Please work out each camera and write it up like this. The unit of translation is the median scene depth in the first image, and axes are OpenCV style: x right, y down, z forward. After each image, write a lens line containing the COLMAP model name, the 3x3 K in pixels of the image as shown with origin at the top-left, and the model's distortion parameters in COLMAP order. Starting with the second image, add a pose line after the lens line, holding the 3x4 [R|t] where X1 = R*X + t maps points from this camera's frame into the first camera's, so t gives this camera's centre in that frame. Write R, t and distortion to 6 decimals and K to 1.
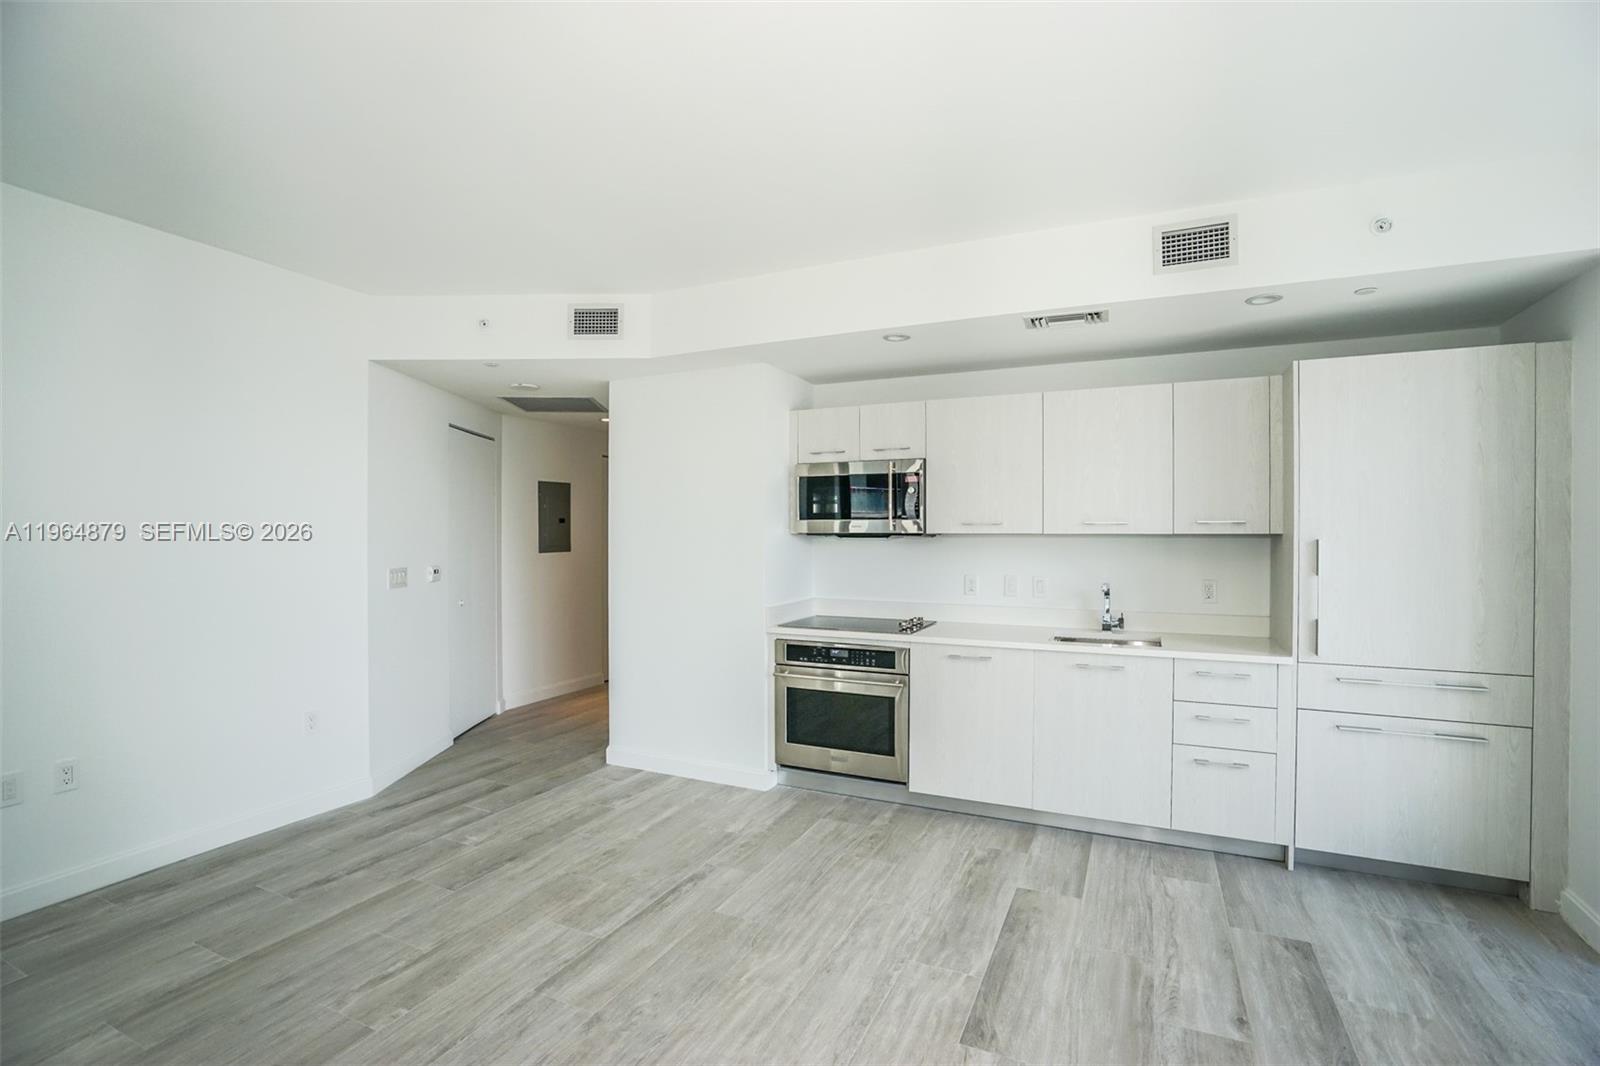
lens RADIAL K [[734.0, 0, 799.4], [0, 734.0, 538.1], [0, 0, 1]] dist [-0.054971, 0.019038]
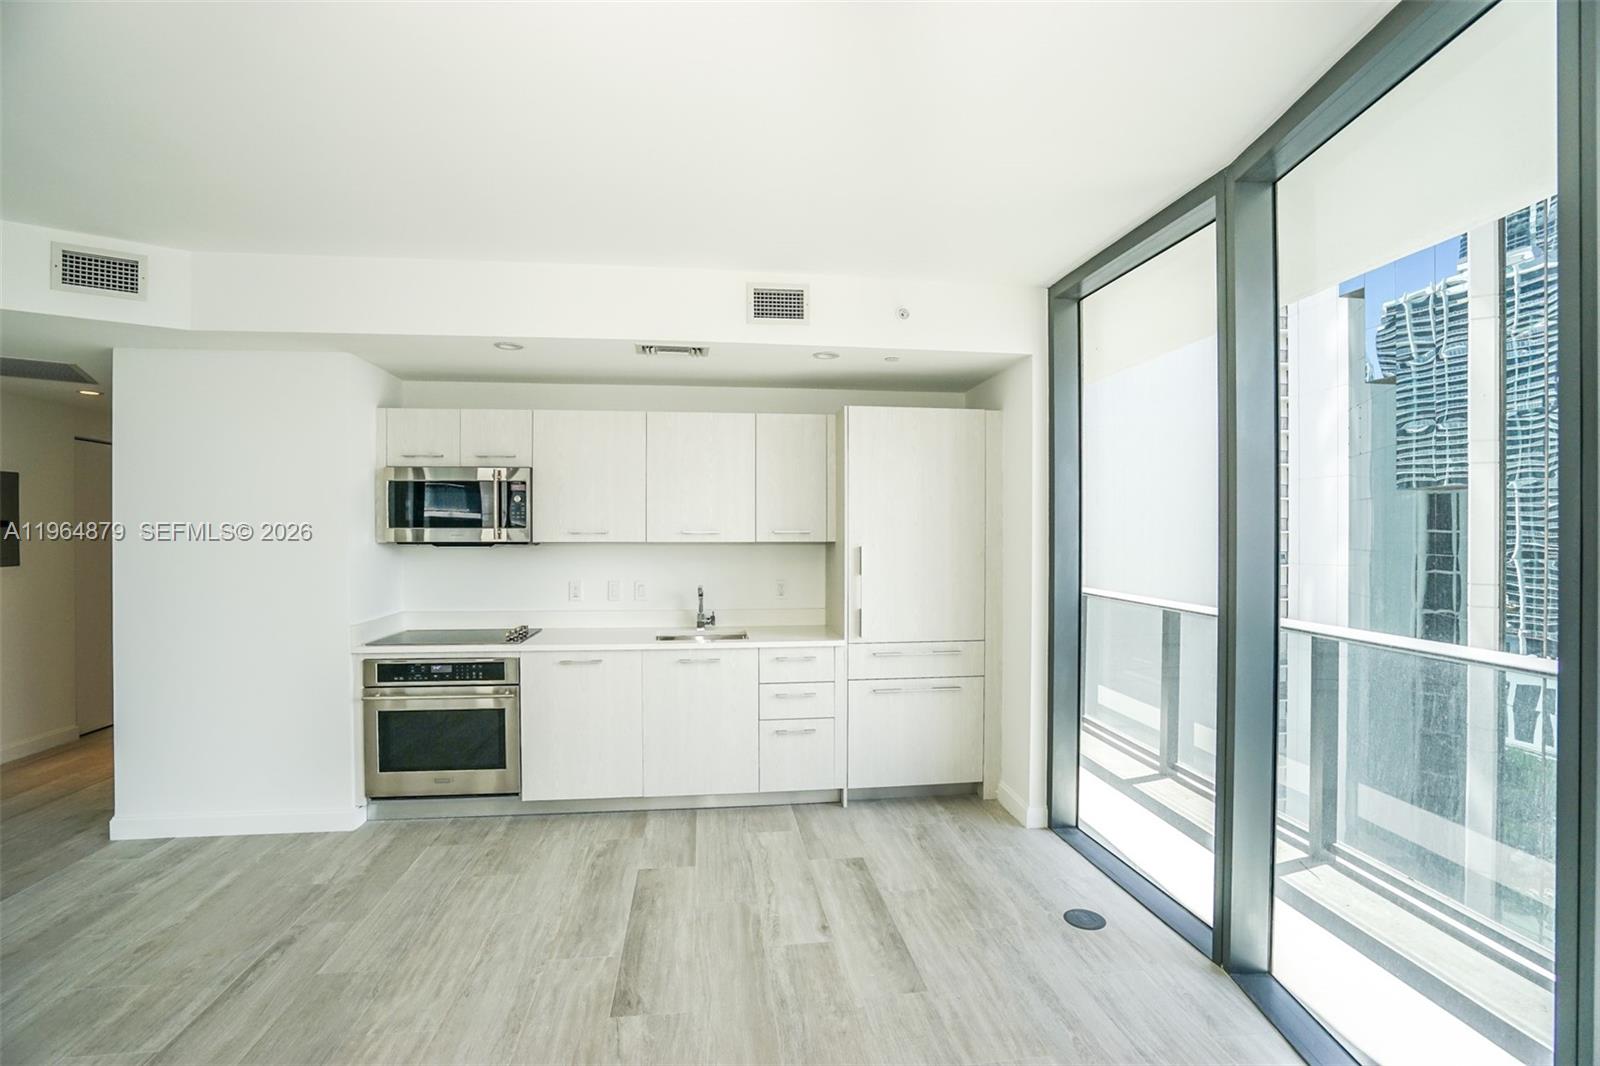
lens RADIAL K [[734.0, 0, 804.6], [0, 734.0, 539.1], [0, 0, 1]] dist [-0.054971, 0.019038]
pose [[0.837914, -0.005004, 0.545780, -0.074941], [0.002732, 0.999984, 0.004974, -0.017714], [-0.545796, -0.002677, 0.837914, -0.046940]]
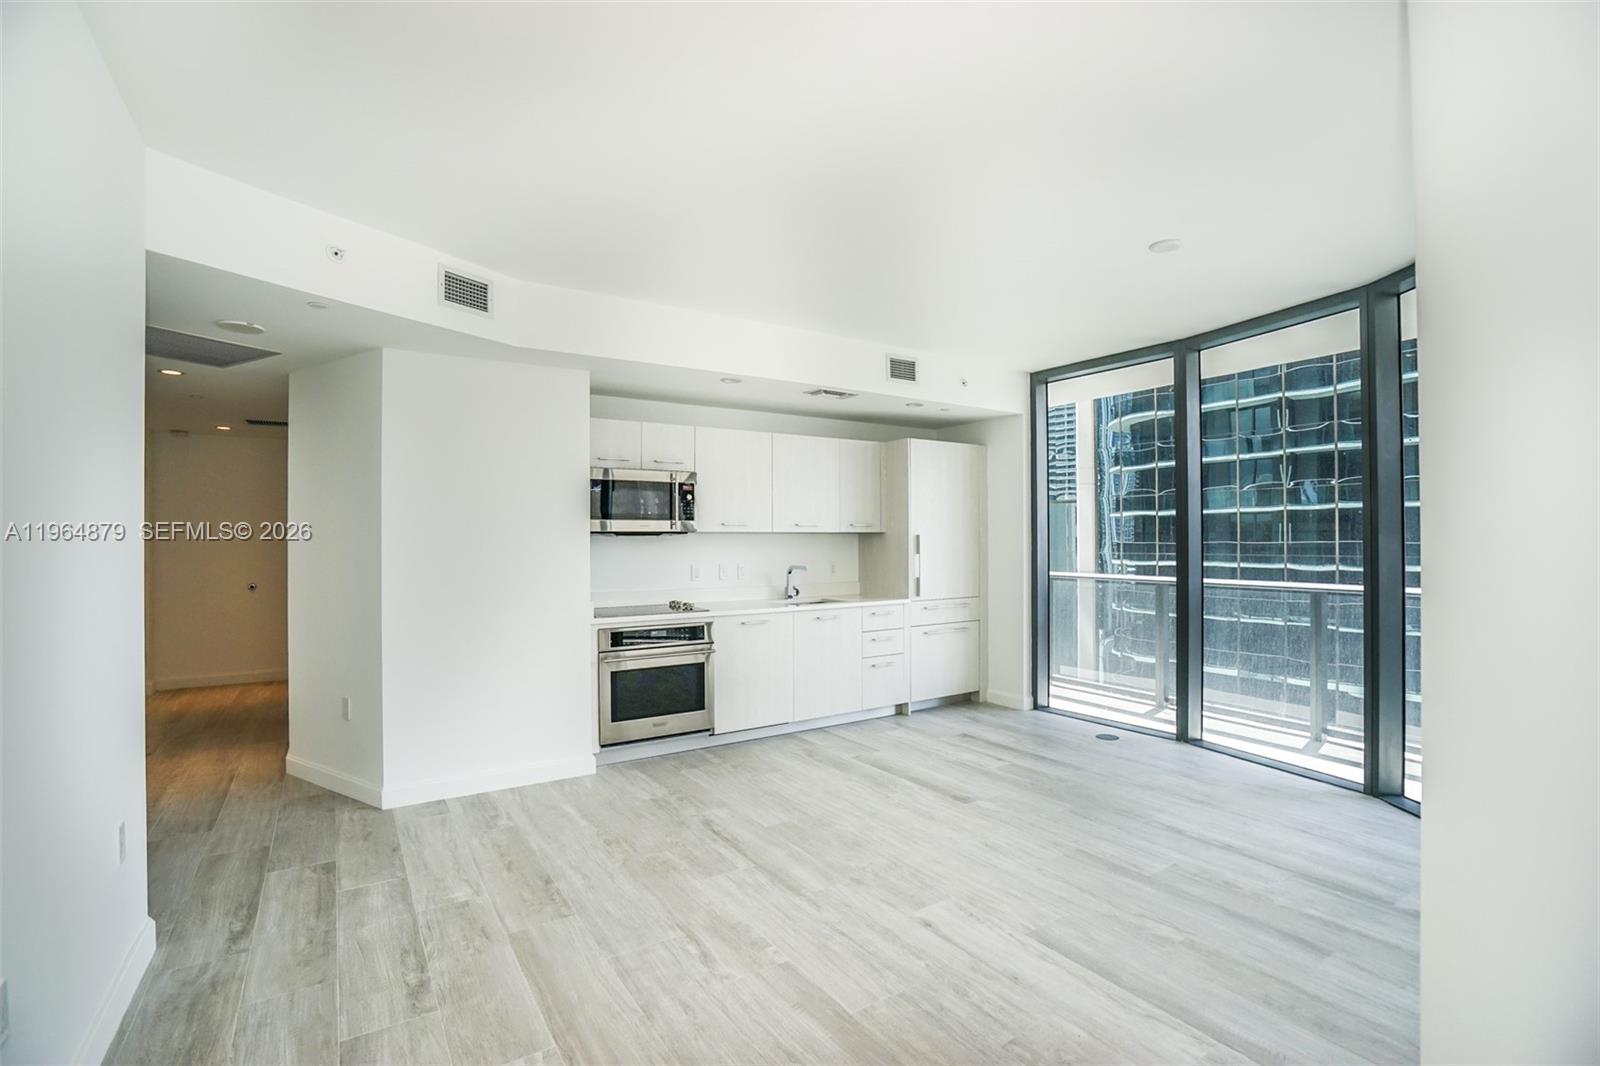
lens RADIAL K [[734.0, 0, 806.3], [0, 734.0, 538.0], [0, 0, 1]] dist [-0.054971, 0.019038]
pose [[0.515639, -0.001119, 0.856805, -0.997119], [0.008656, 0.999955, -0.003903, 0.013336], [-0.856762, 0.009429, 0.515625, 0.236218]]
